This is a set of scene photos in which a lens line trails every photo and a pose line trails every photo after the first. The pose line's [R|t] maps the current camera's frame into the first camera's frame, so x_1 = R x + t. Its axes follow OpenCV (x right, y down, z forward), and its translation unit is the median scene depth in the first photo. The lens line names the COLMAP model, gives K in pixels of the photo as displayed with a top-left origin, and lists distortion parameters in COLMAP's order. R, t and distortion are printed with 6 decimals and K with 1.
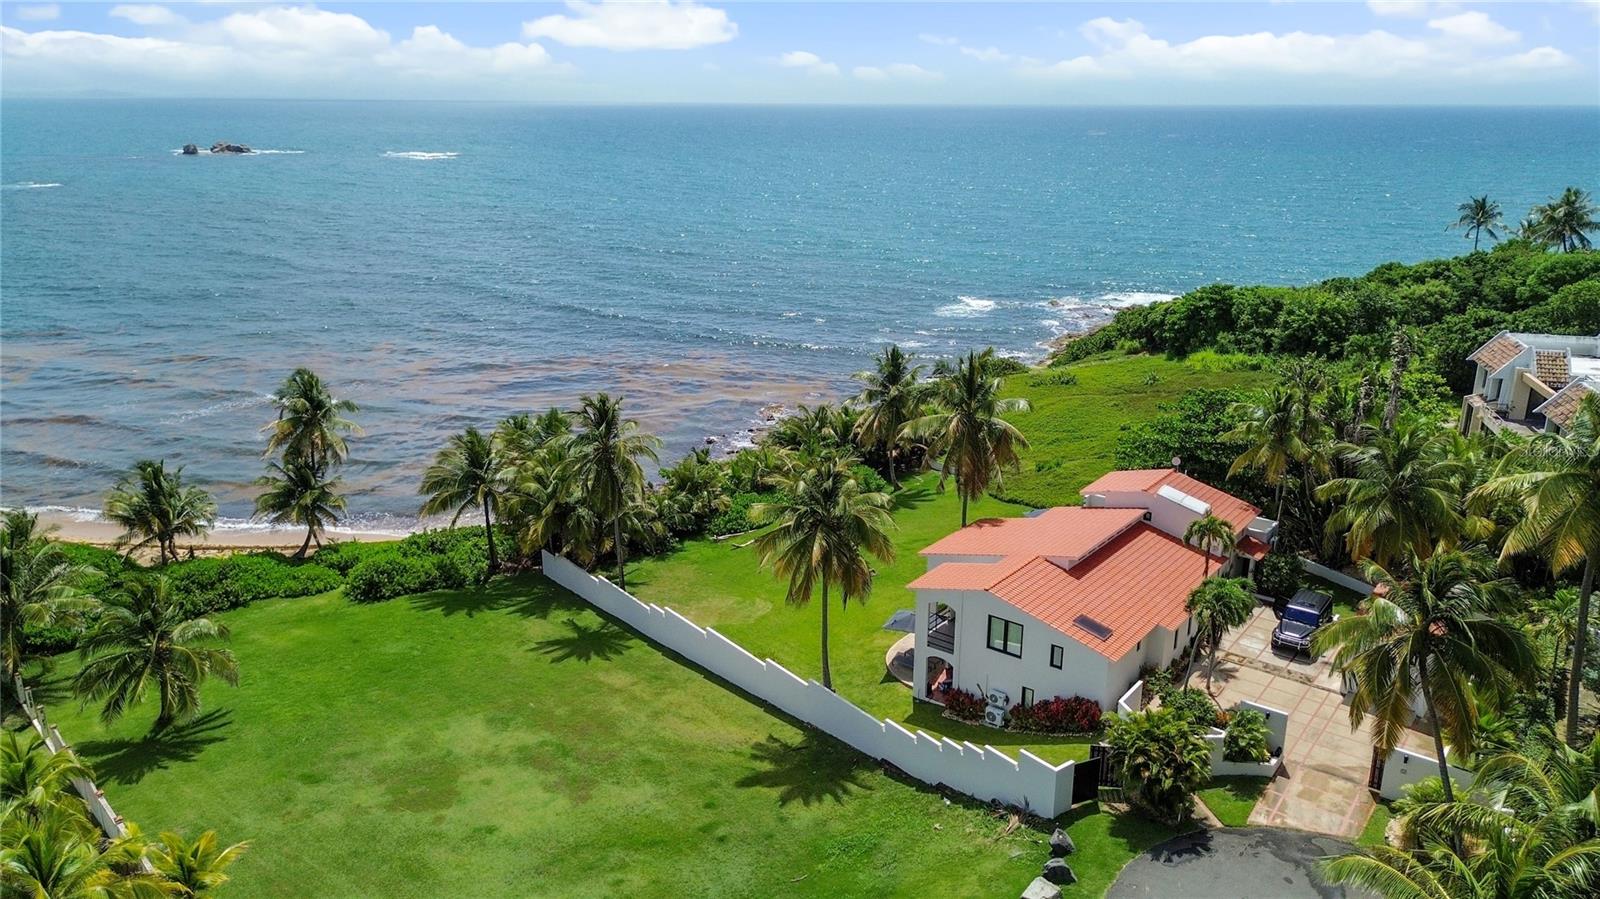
lens RADIAL K [[1149.3, 0, 800.0], [0, 1149.3, 449.5], [0, 0, 1]] dist [0.027843, -0.008802]
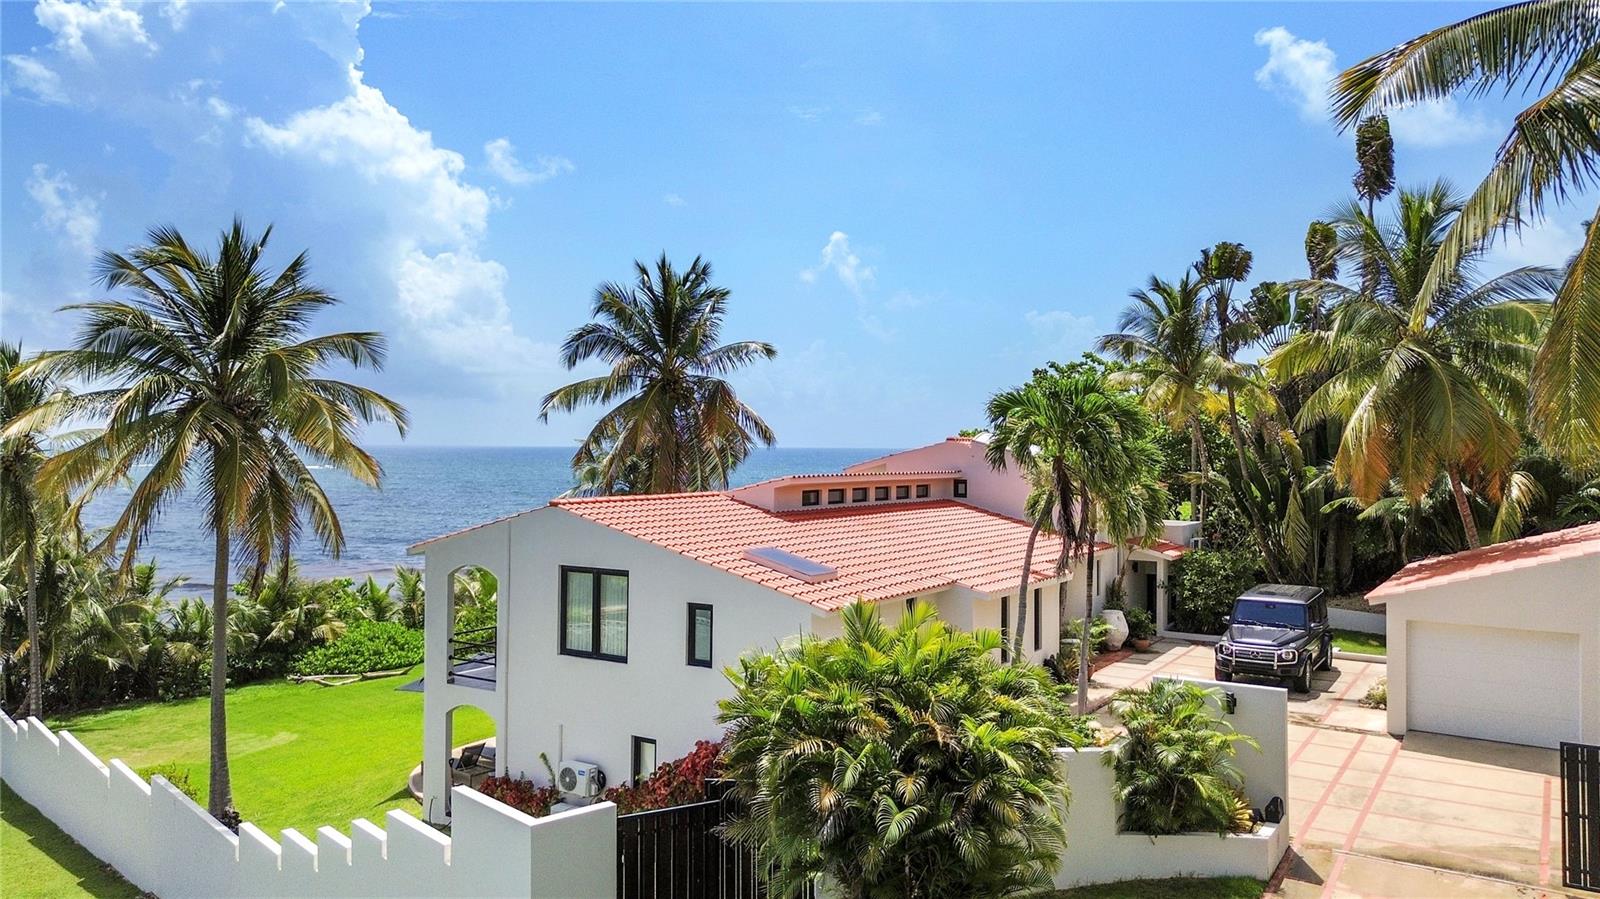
lens RADIAL K [[1149.1, 0, 808.9], [0, 1149.1, 443.7], [0, 0, 1]] dist [0.031036, -0.007947]
pose [[0.996601, 0.000216, 0.082380, 0.208385], [0.023987, 0.955906, -0.292690, 0.213936], [-0.078811, 0.293671, 0.952652, 0.548359]]
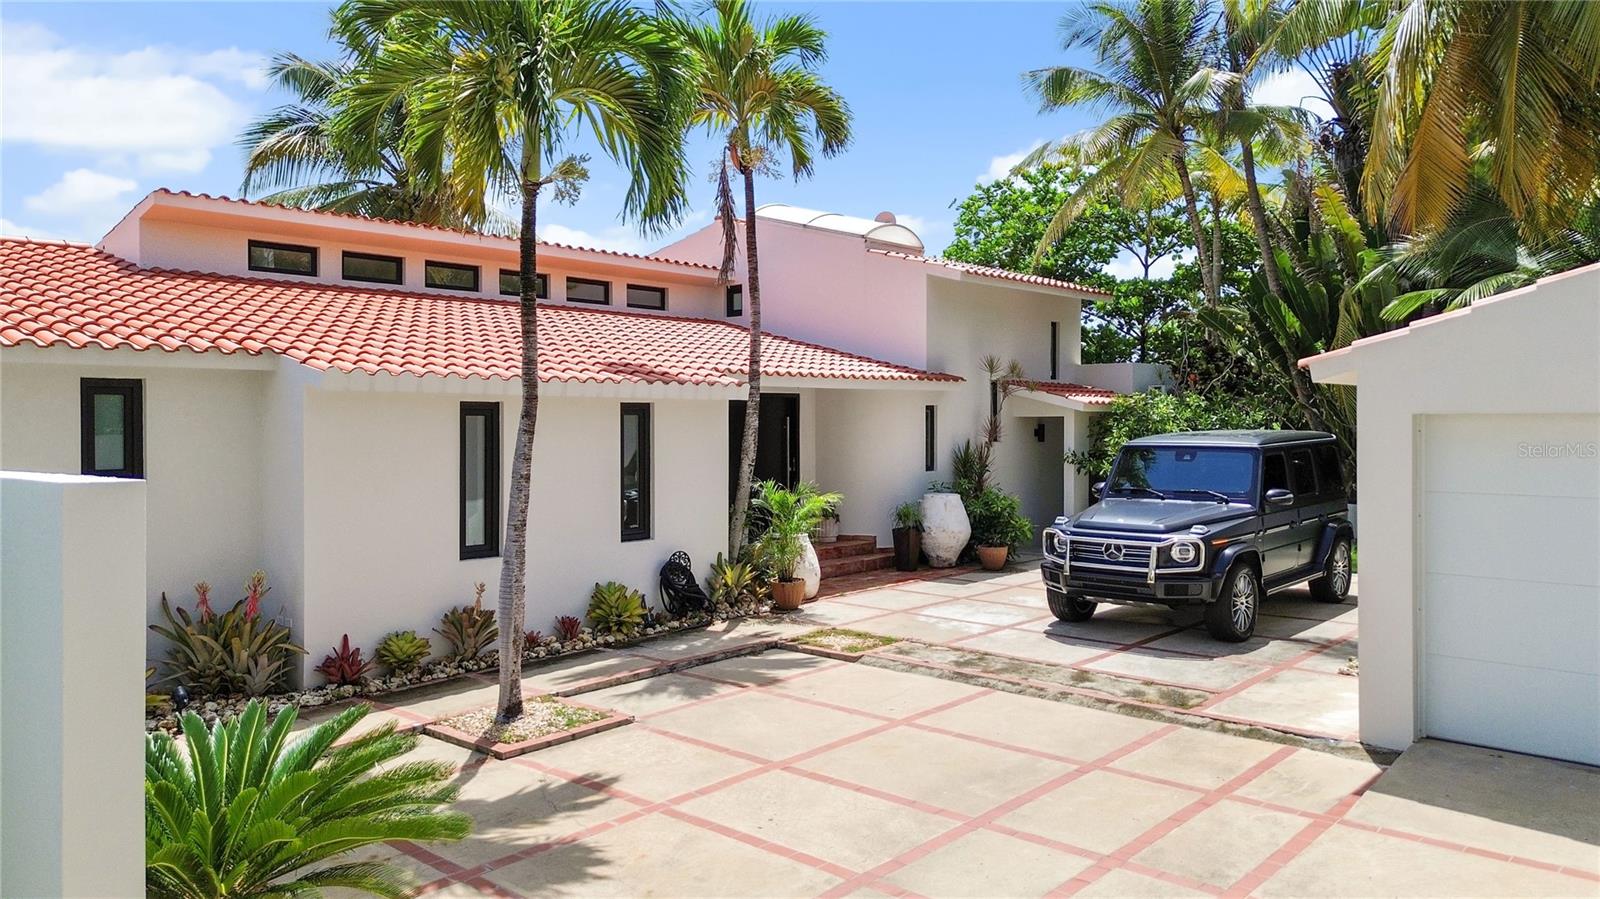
lens RADIAL K [[1149.1, 0, 808.9], [0, 1149.1, 443.7], [0, 0, 1]] dist [0.031036, -0.007947]
pose [[0.997218, -0.009905, -0.073883, 0.383583], [-0.010695, 0.961871, -0.273294, 0.201195], [0.073773, 0.273324, 0.959089, 0.793091]]
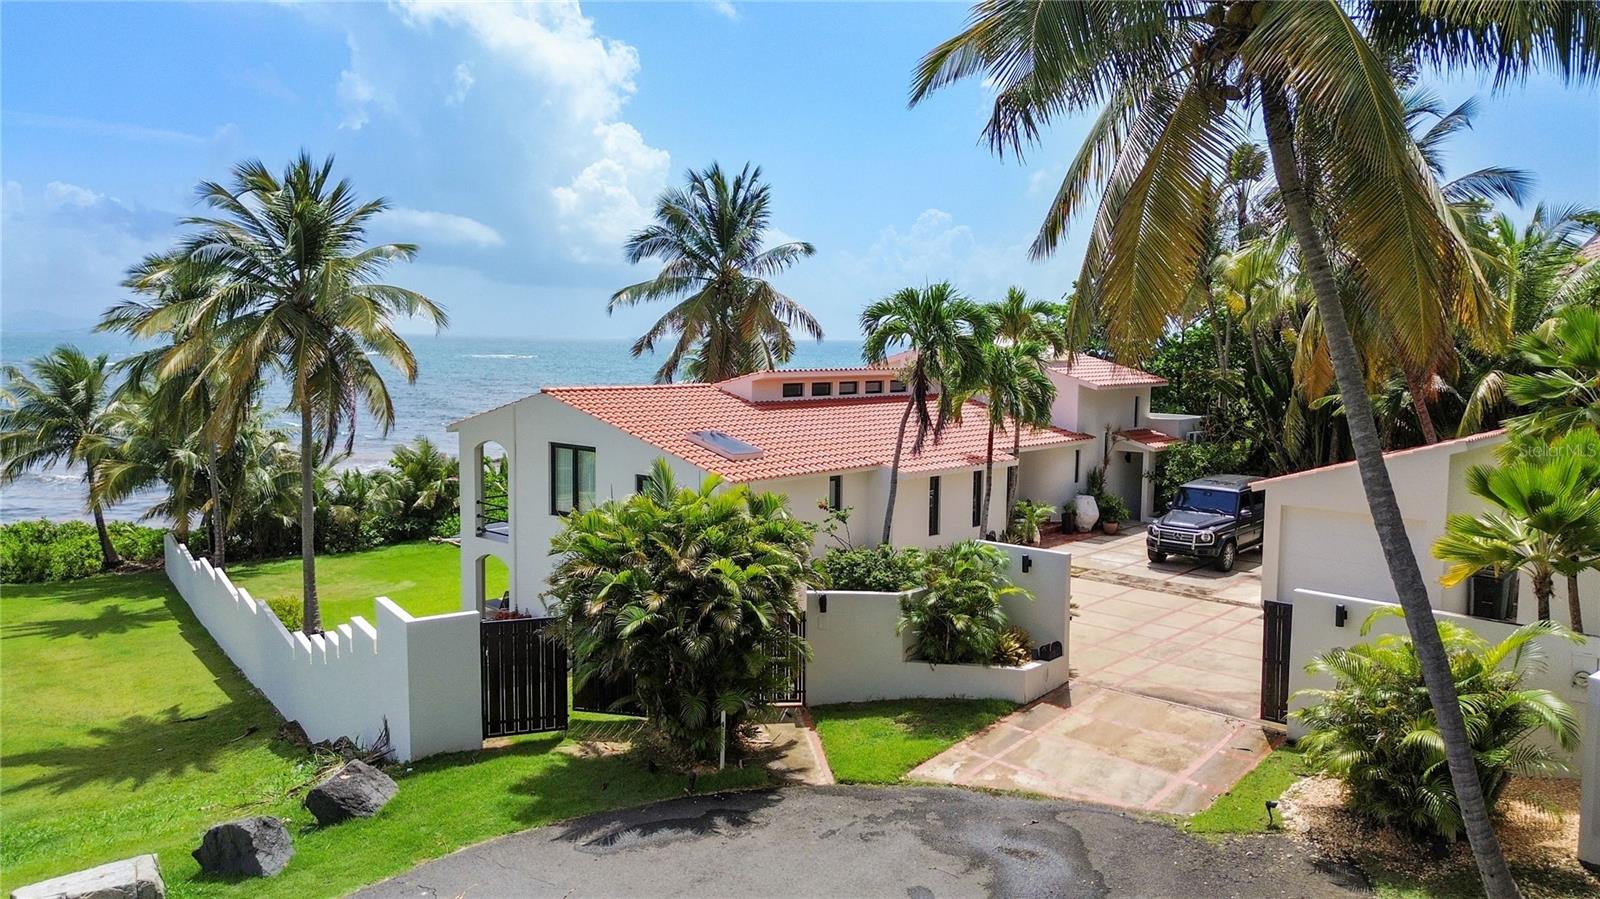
lens RADIAL K [[1149.1, 0, 808.9], [0, 1149.1, 443.7], [0, 0, 1]] dist [0.031036, -0.007947]
pose [[0.996616, 0.012291, -0.081273, 0.302337], [-0.028524, 0.979027, -0.201726, 0.230245], [0.077089, 0.203362, 0.976064, 0.486289]]
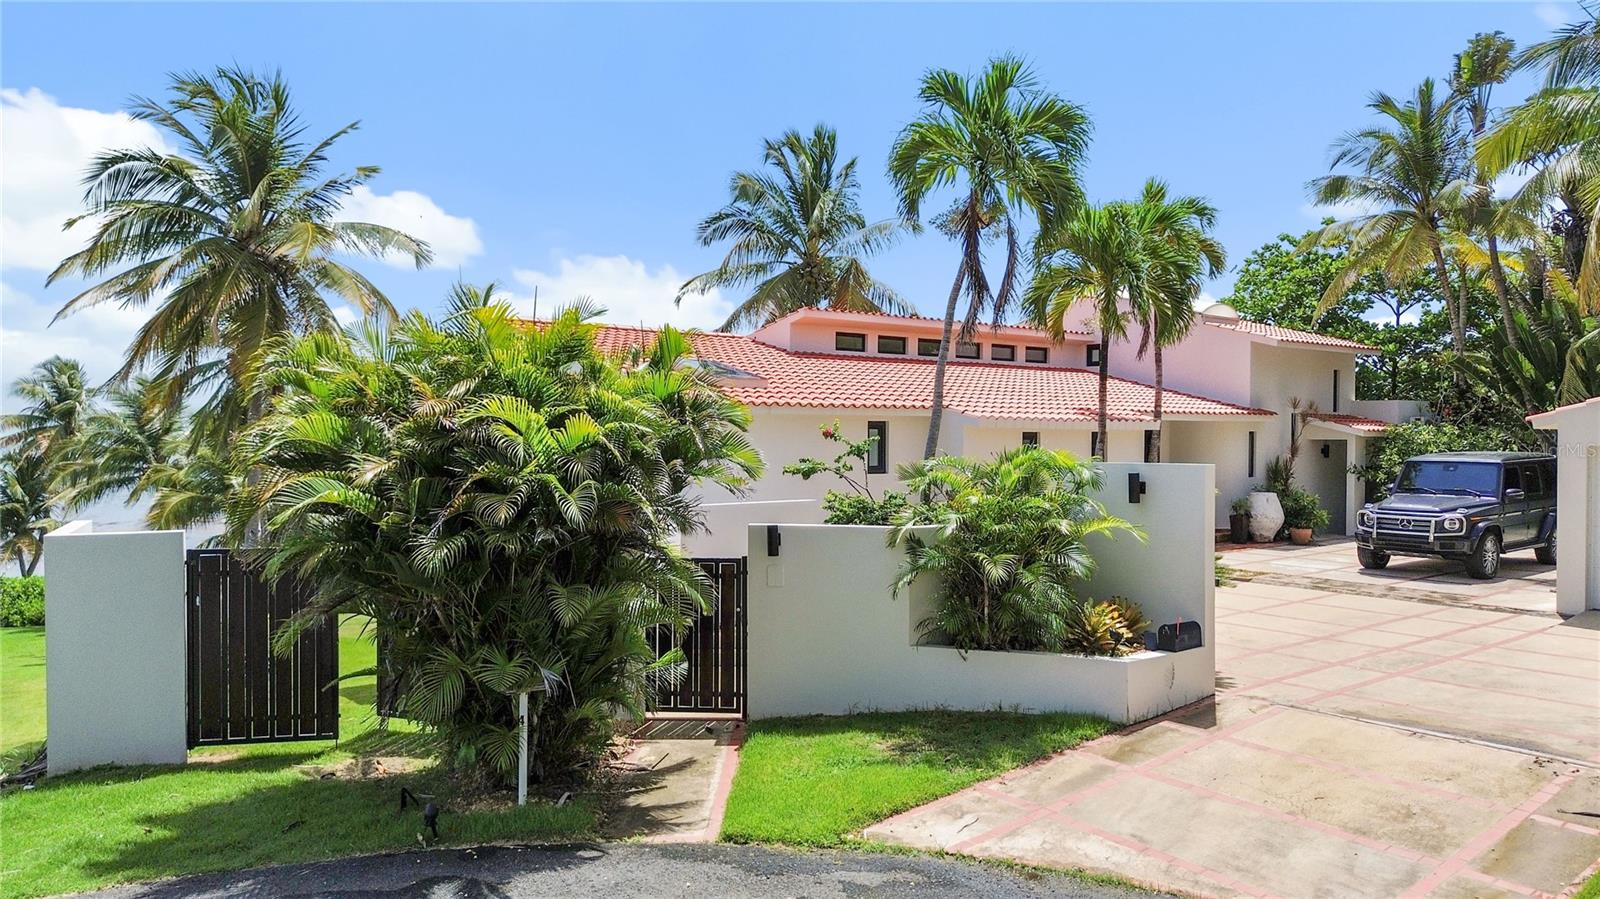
lens RADIAL K [[1149.3, 0, 800.0], [0, 1149.3, 449.5], [0, 0, 1]] dist [0.027843, -0.008802]
pose [[0.970818, -0.000840, -0.239817, 0.331473], [-0.066388, 0.959973, -0.272111, 0.246249], [0.230447, 0.280091, 0.931903, 0.634717]]
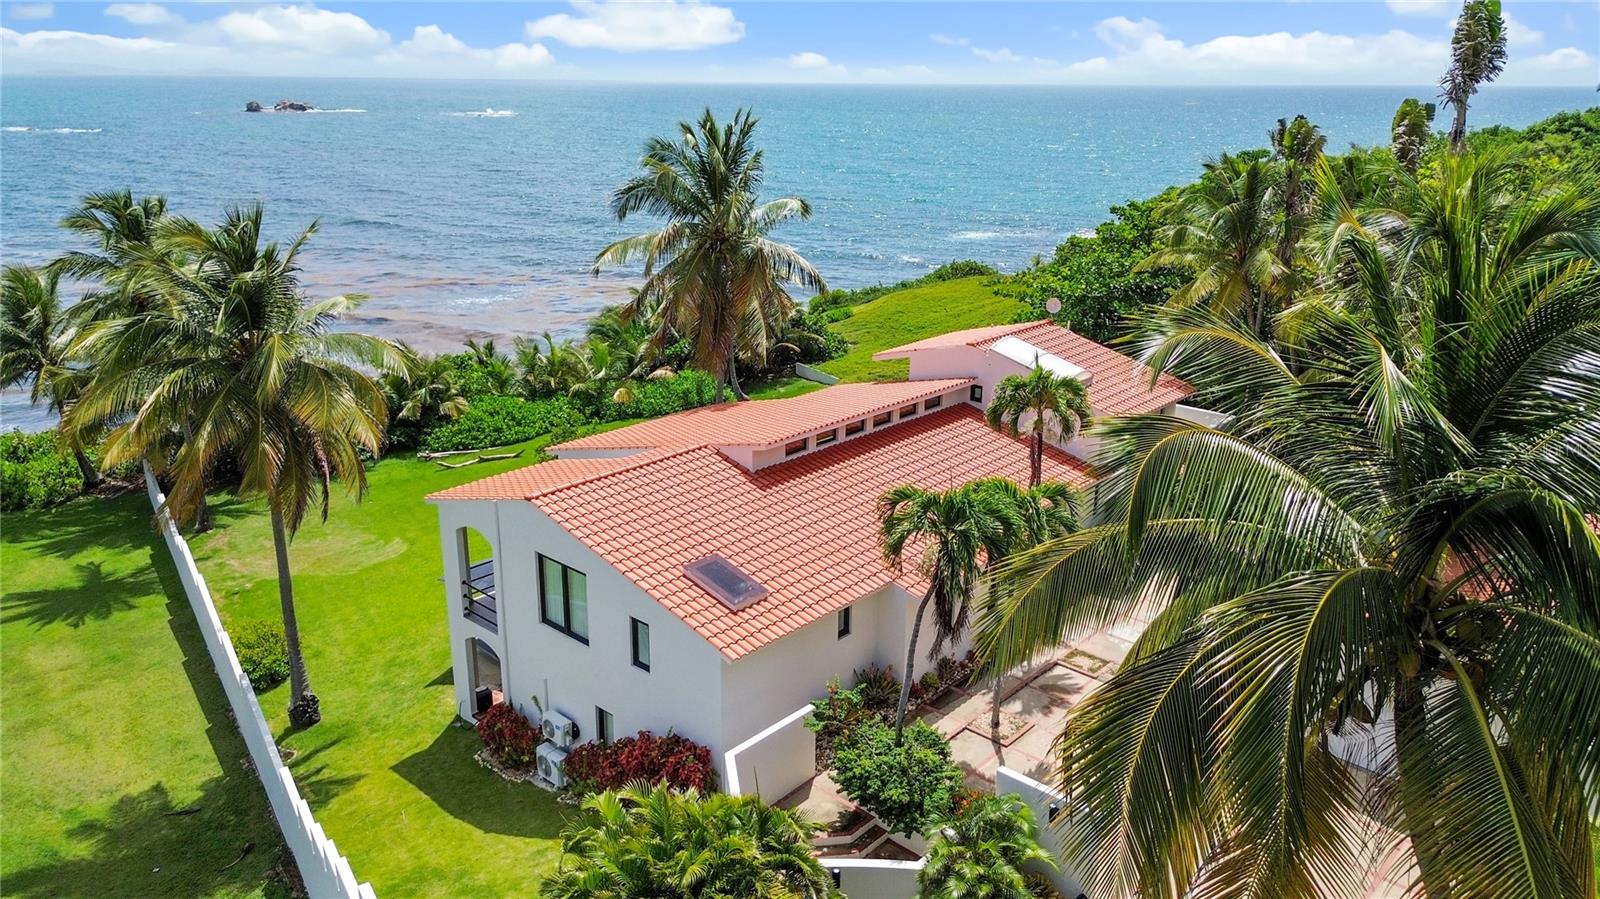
lens RADIAL K [[1149.1, 0, 808.9], [0, 1149.1, 443.7], [0, 0, 1]] dist [0.031036, -0.007947]
pose [[0.997100, 0.025909, -0.071551, 0.291884], [-0.025315, 0.999637, 0.009190, 0.087286], [0.071763, -0.007352, 0.997395, 0.508346]]
